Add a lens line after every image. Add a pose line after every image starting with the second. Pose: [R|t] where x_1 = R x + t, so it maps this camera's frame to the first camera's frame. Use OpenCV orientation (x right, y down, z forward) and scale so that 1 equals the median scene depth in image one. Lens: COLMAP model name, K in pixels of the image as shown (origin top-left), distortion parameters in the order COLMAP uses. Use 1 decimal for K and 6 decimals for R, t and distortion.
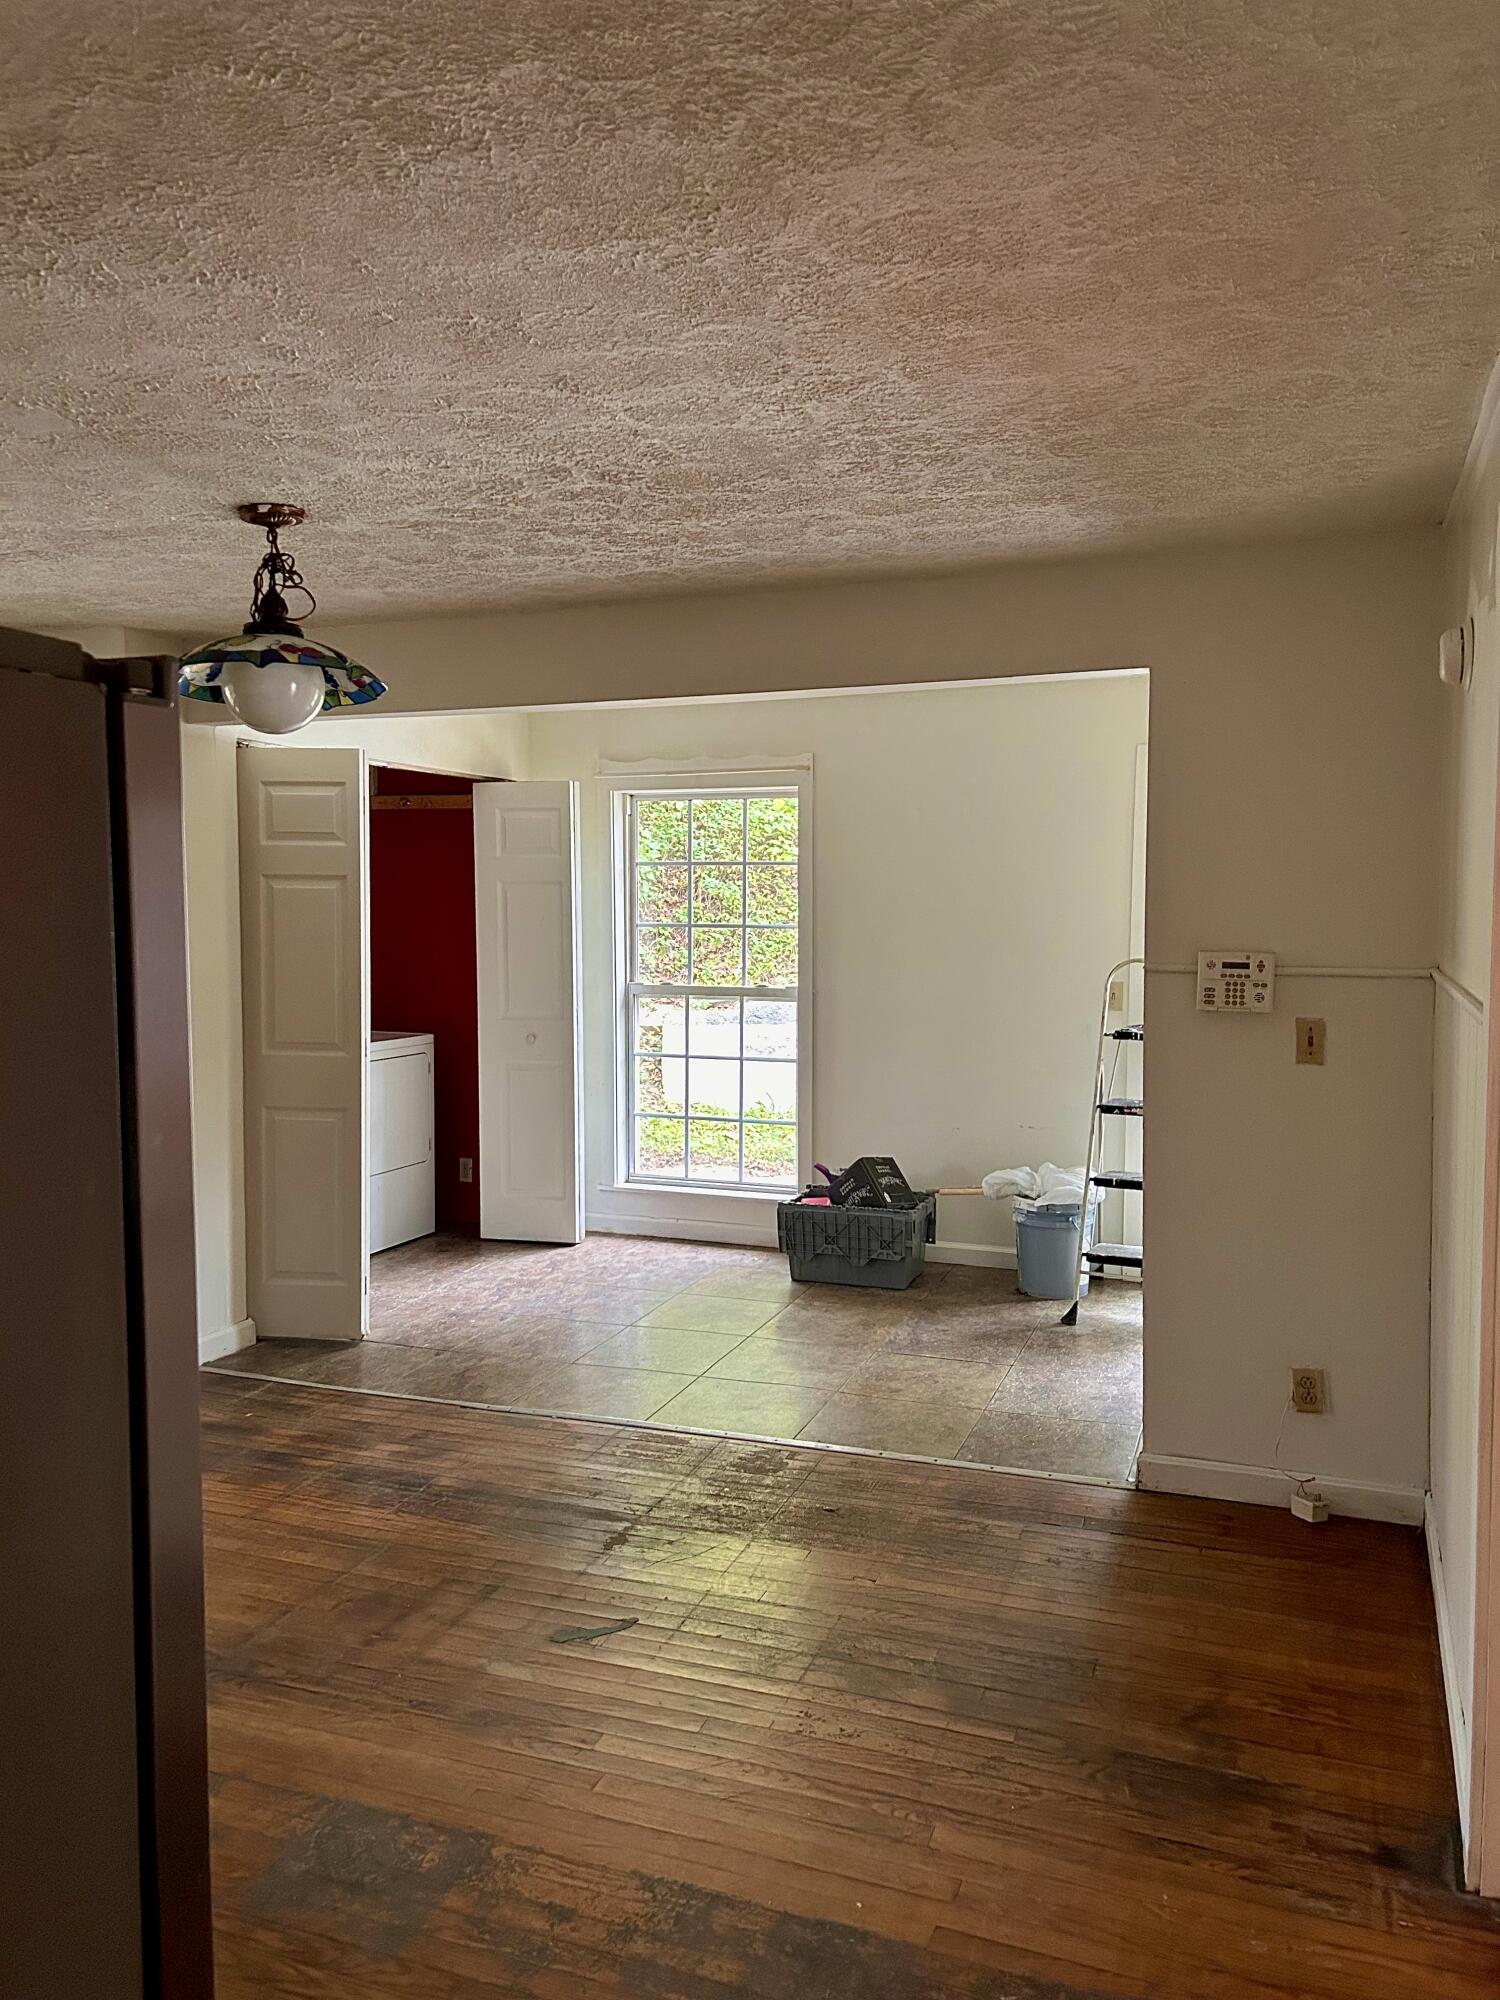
lens RADIAL K [[1480.7, 0, 739.0], [0, 1480.7, 1010.4], [0, 0, 1]] dist [0.066511, -0.001230]
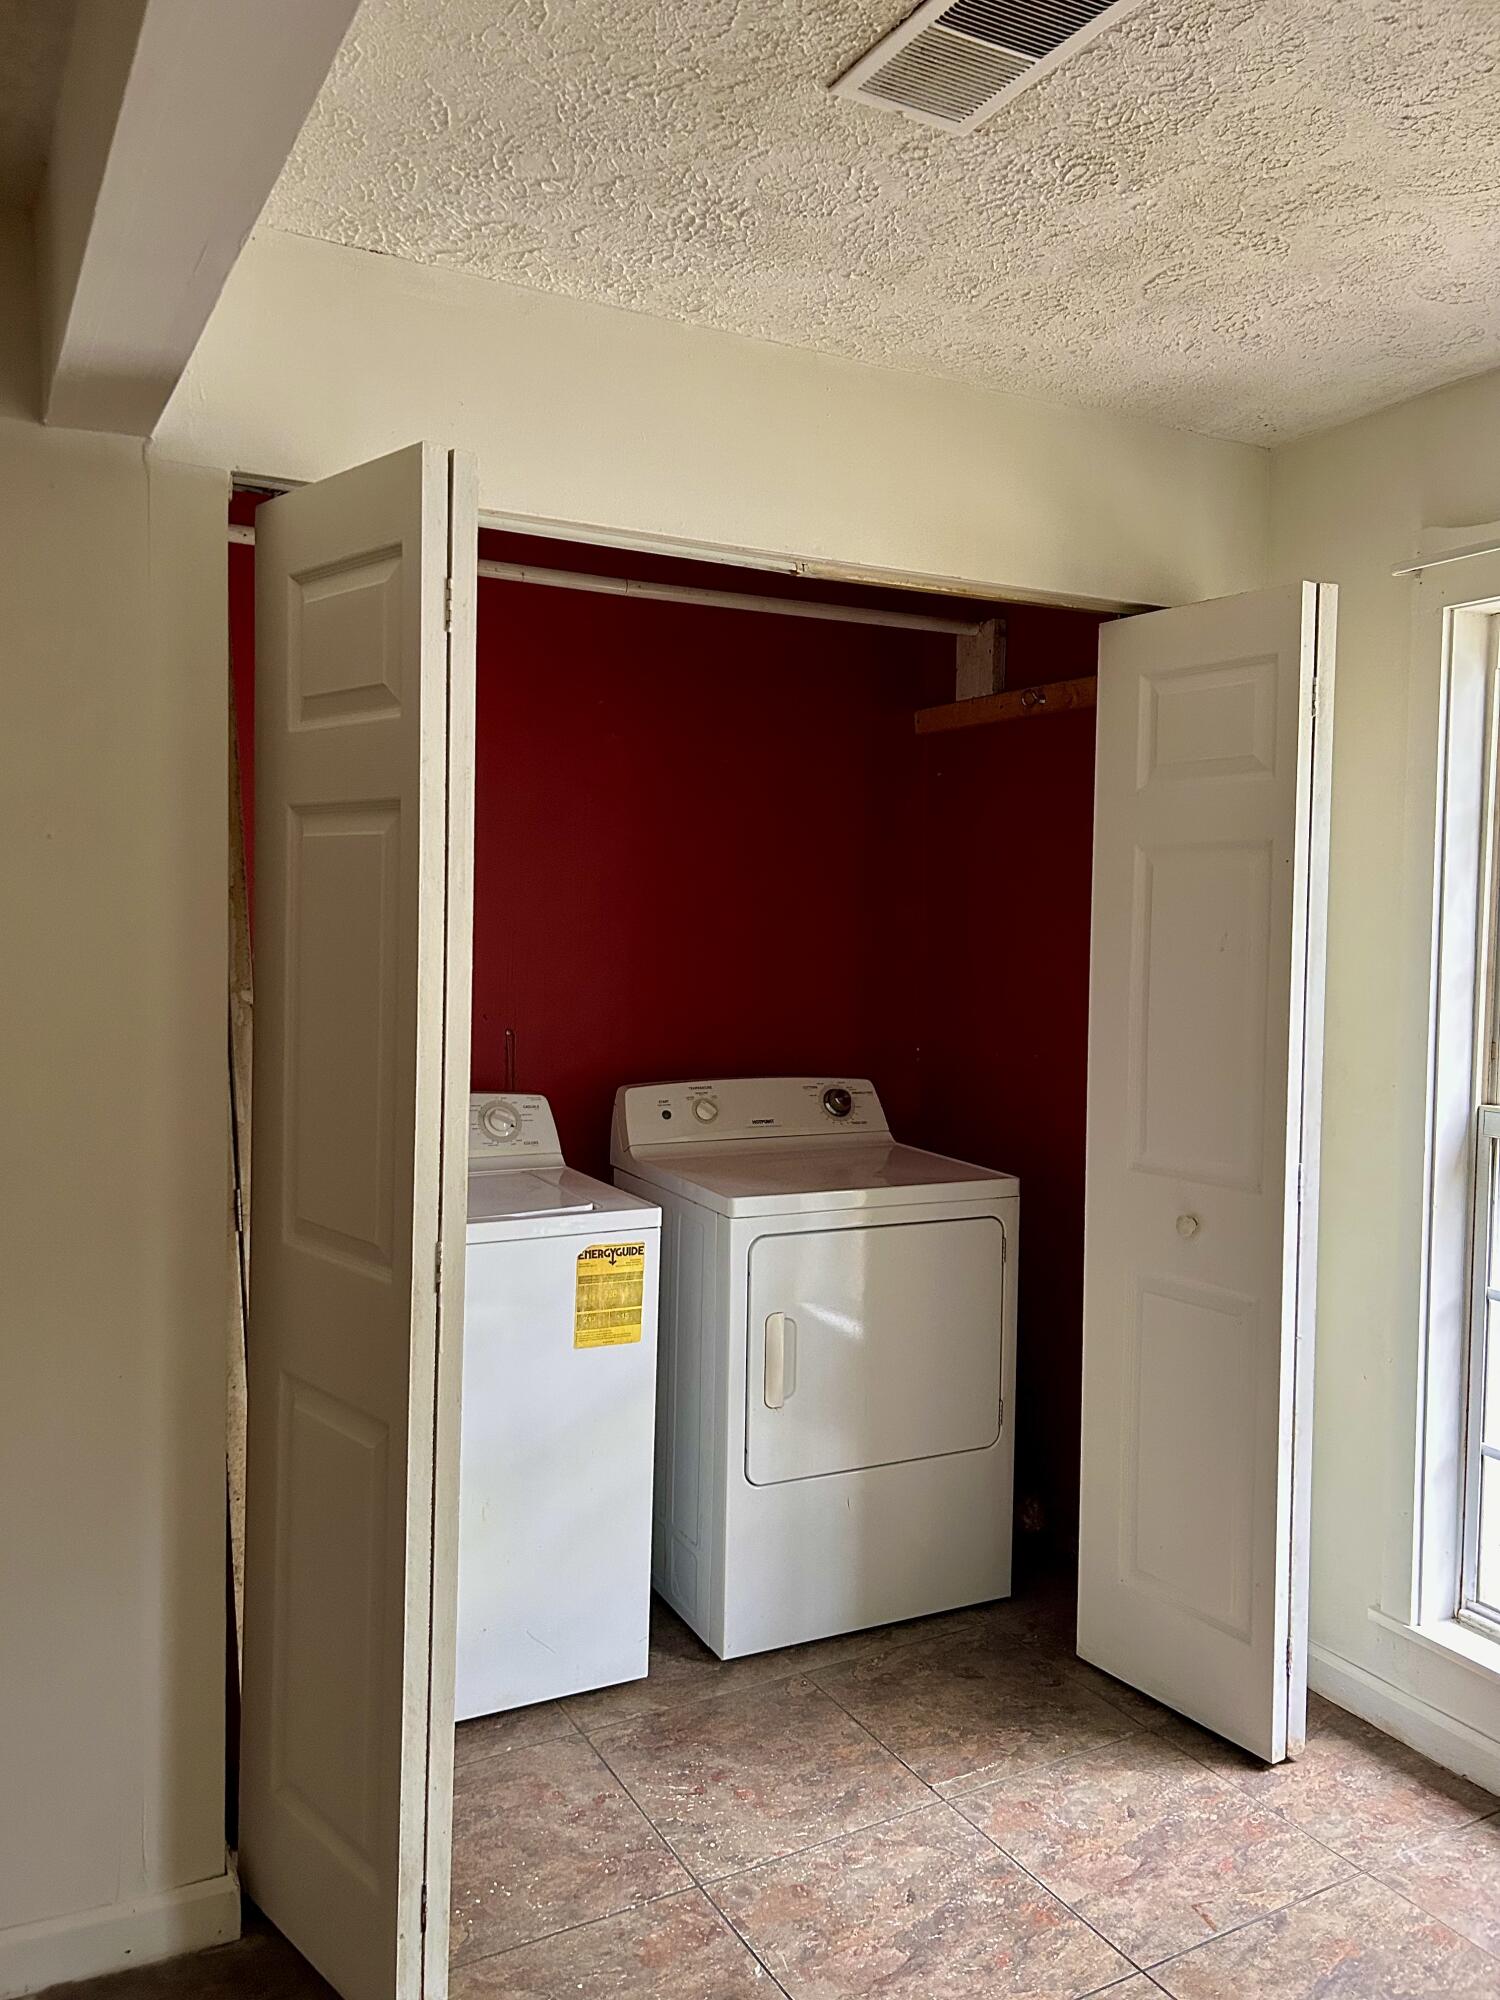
lens RADIAL K [[1489.8, 0, 763.1], [0, 1489.8, 1005.0], [0, 0, 1]] dist [0.075433, -0.099825]
pose [[0.763159, 0.048893, -0.644358, 0.045373], [-0.061689, 0.998092, 0.002671, -0.046433], [0.643259, 0.037711, 0.764719, 0.777600]]
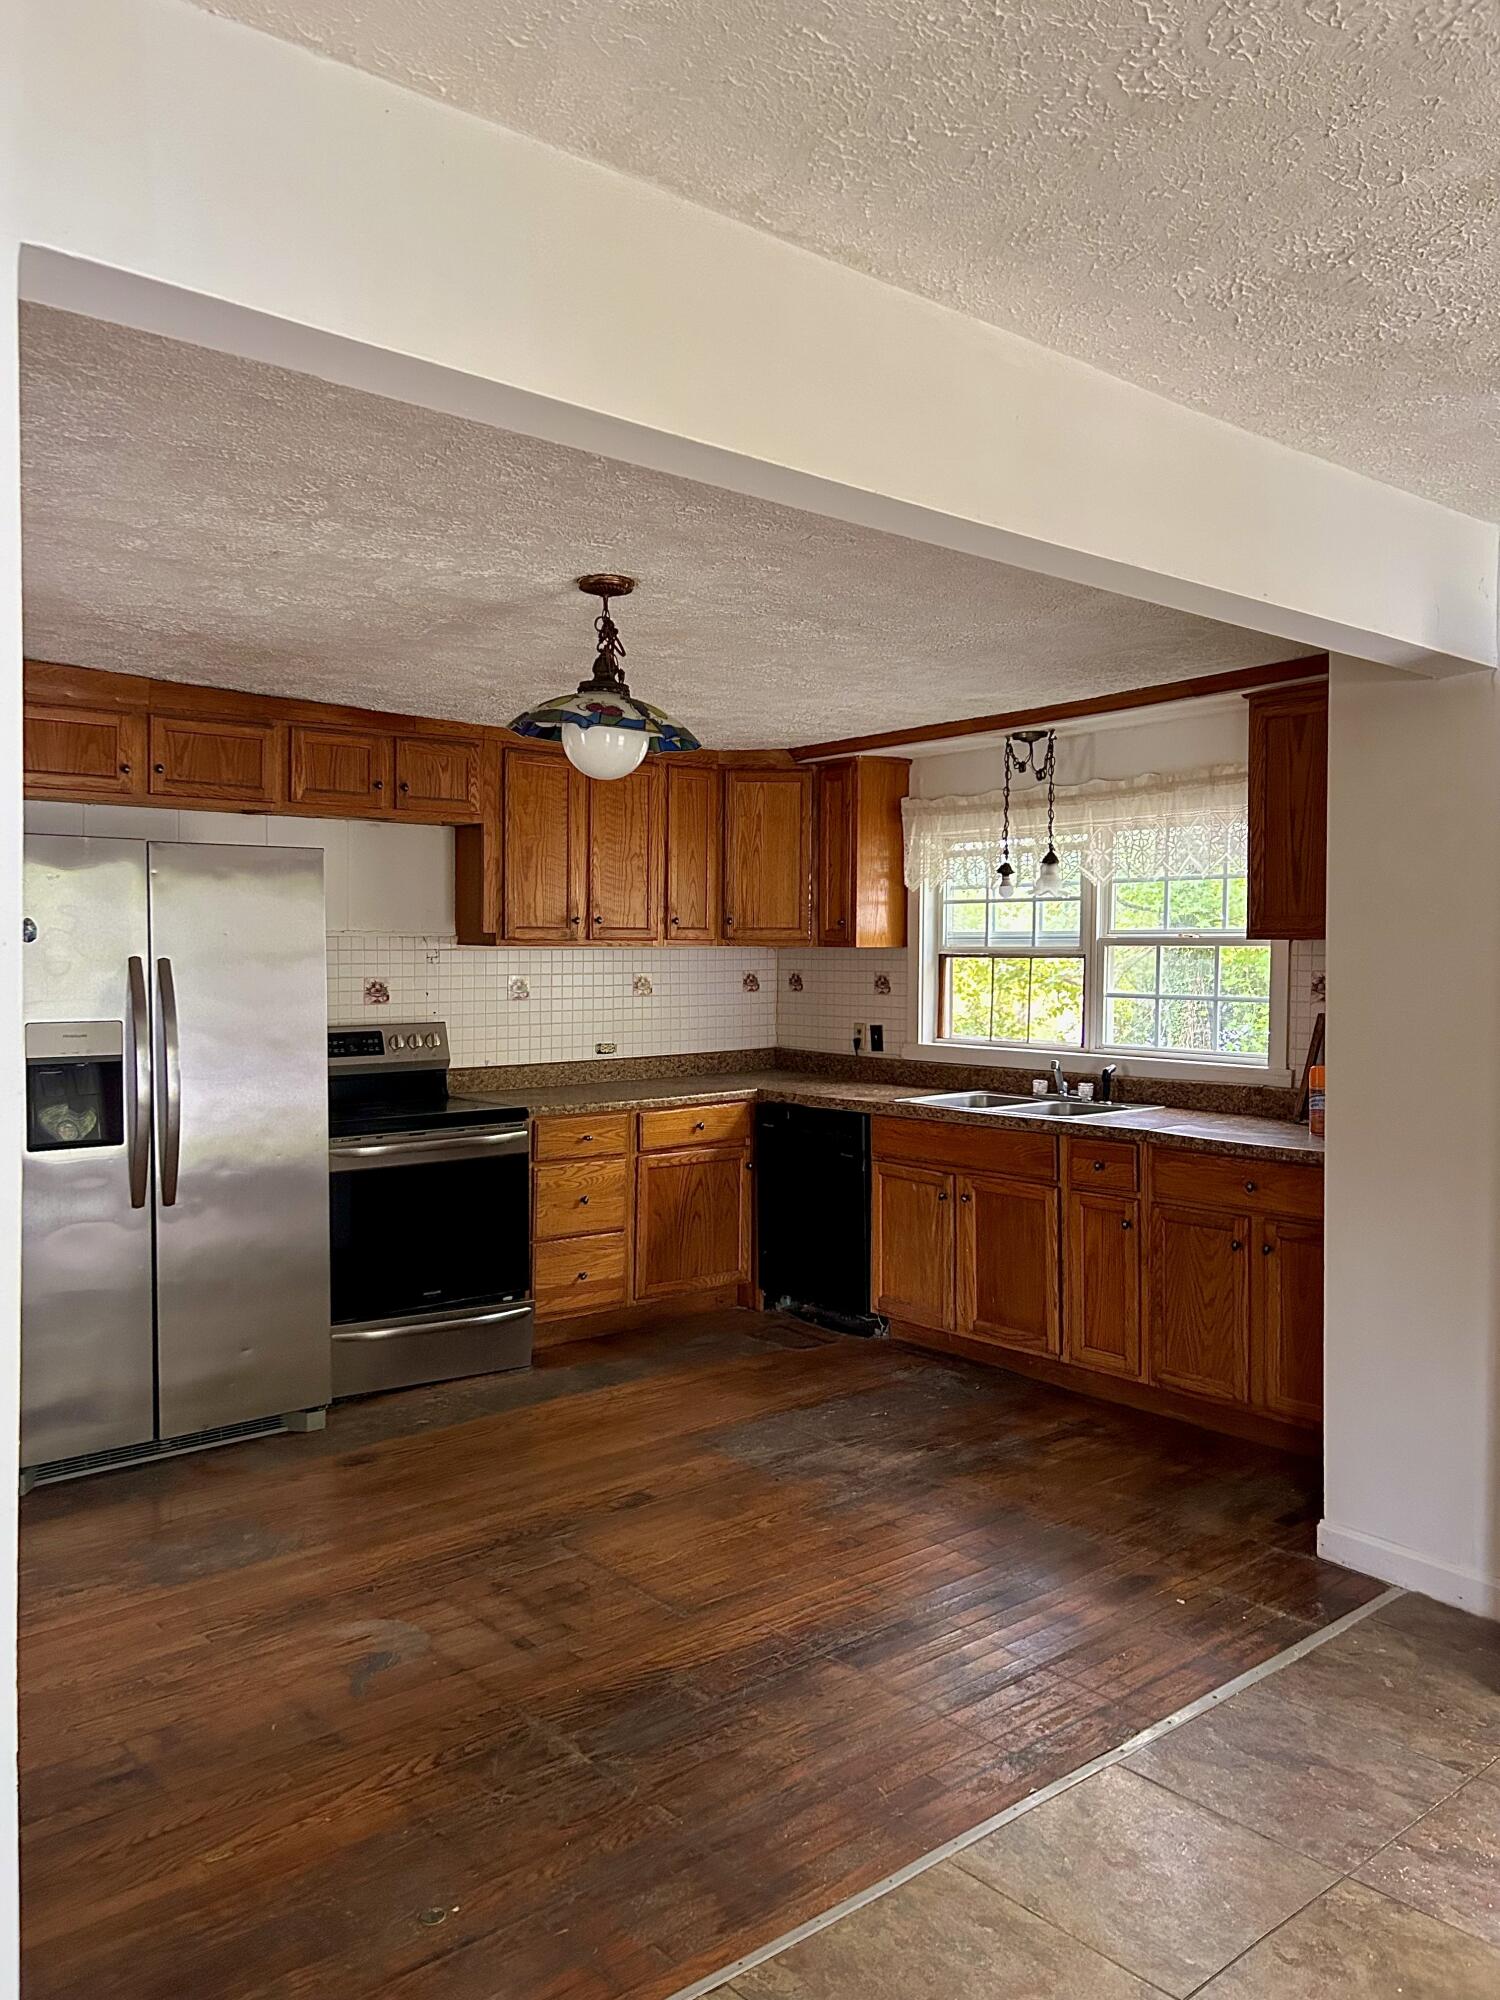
lens RADIAL K [[1489.8, 0, 763.1], [0, 1489.8, 1005.0], [0, 0, 1]] dist [0.075433, -0.099825]
pose [[-0.485891, 0.024138, -0.873686, 0.384132], [-0.062120, 0.996137, 0.062069, -0.057660], [0.871809, 0.084432, -0.482515, 1.022402]]
